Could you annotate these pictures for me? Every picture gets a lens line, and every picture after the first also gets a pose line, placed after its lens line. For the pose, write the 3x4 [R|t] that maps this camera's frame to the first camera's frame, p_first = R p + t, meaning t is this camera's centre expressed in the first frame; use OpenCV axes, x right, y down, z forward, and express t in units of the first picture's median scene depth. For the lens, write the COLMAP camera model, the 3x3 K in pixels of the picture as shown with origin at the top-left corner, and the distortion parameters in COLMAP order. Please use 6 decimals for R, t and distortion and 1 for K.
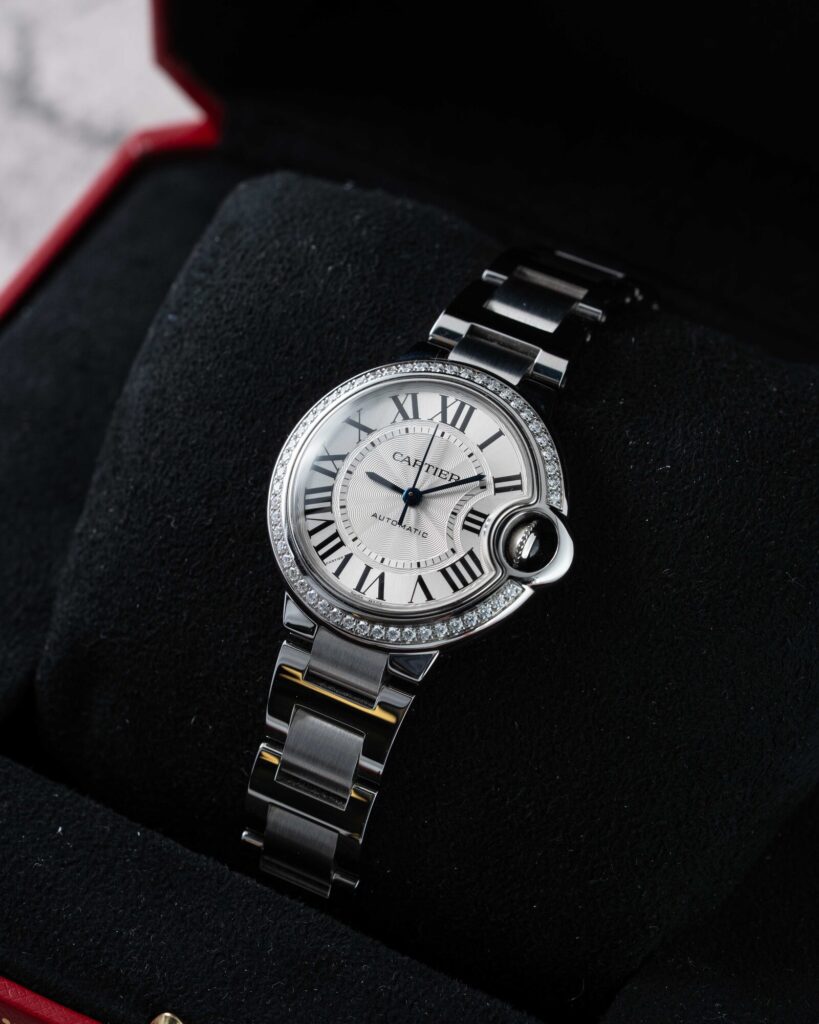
lens RADIAL K [[4442.1, 0, 409.5], [0, 4442.1, 512.0], [0, 0, 1]] dist [0.087510, -7.636264]
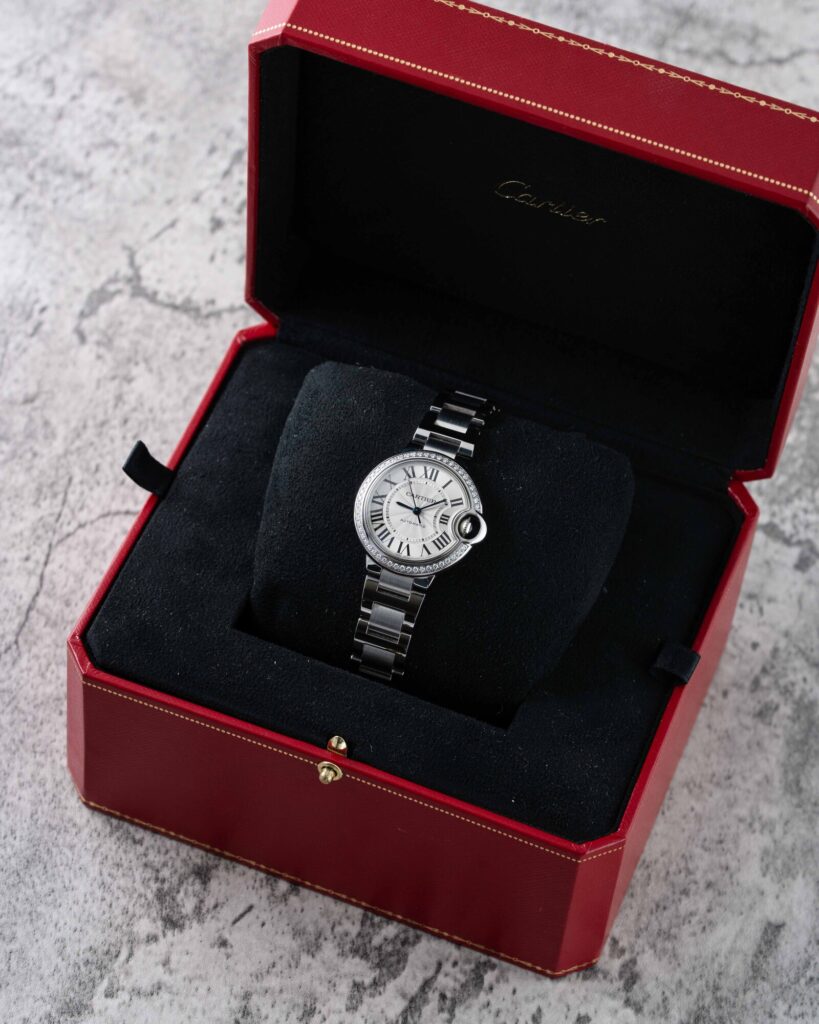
lens RADIAL K [[4442.1, 0, 409.5], [0, 4442.1, 512.0], [0, 0, 1]] dist [0.087510, -7.636264]
pose [[0.989275, -0.089960, 0.115071, -0.271729], [0.081102, 0.993532, 0.079479, -0.188509], [-0.121477, -0.069294, 0.990173, -1.329119]]
